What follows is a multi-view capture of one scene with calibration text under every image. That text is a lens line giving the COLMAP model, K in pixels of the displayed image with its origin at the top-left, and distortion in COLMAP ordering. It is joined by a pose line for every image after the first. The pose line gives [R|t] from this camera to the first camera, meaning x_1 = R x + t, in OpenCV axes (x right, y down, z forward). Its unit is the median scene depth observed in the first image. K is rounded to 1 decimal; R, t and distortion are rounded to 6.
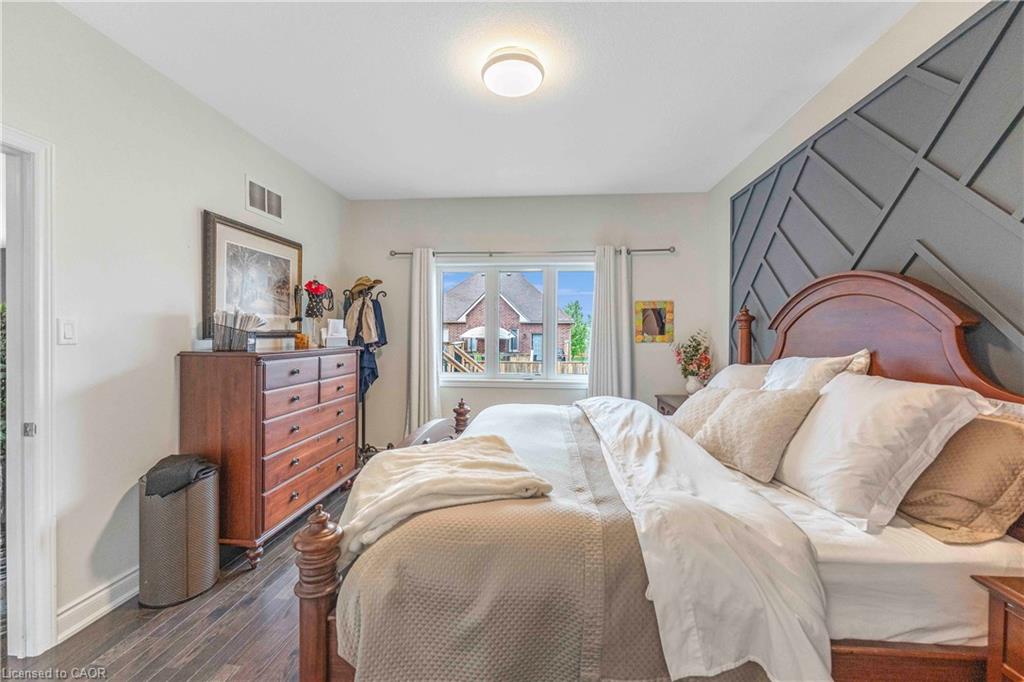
lens RADIAL K [[413.2, 0, 511.3], [0, 413.2, 336.4], [0, 0, 1]] dist [0.001082, 0.000072]
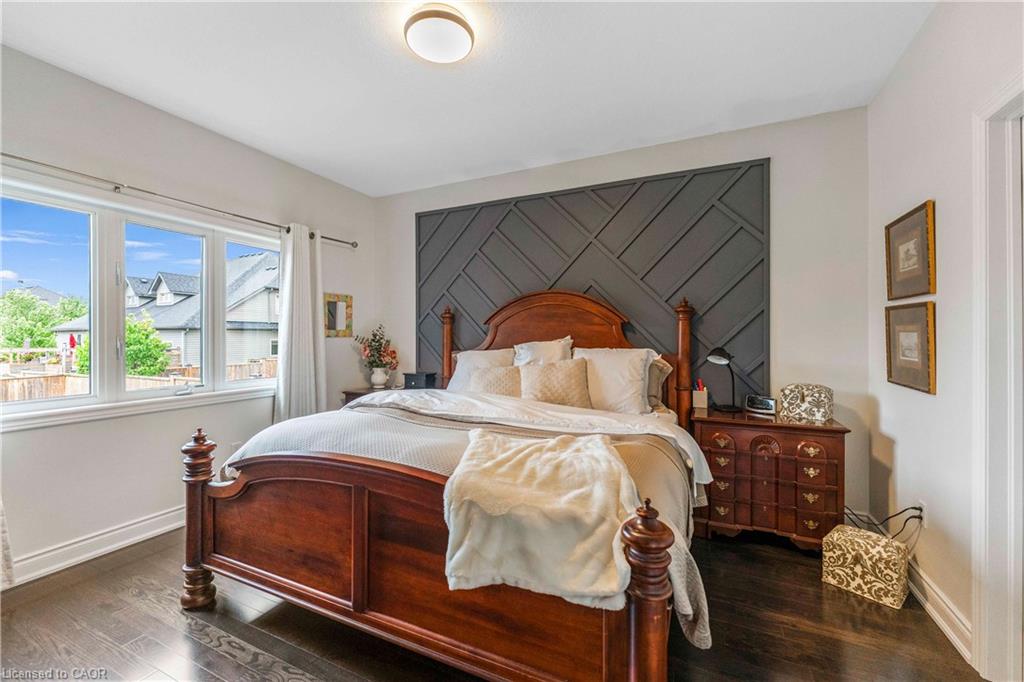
lens RADIAL K [[413.2, 0, 511.3], [0, 413.2, 336.4], [0, 0, 1]] dist [0.001082, 0.000072]
pose [[0.354747, -0.005685, 0.934945, -0.522340], [0.009646, 0.999951, 0.002420, 0.018008], [-0.934913, 0.008160, 0.354784, 0.358438]]
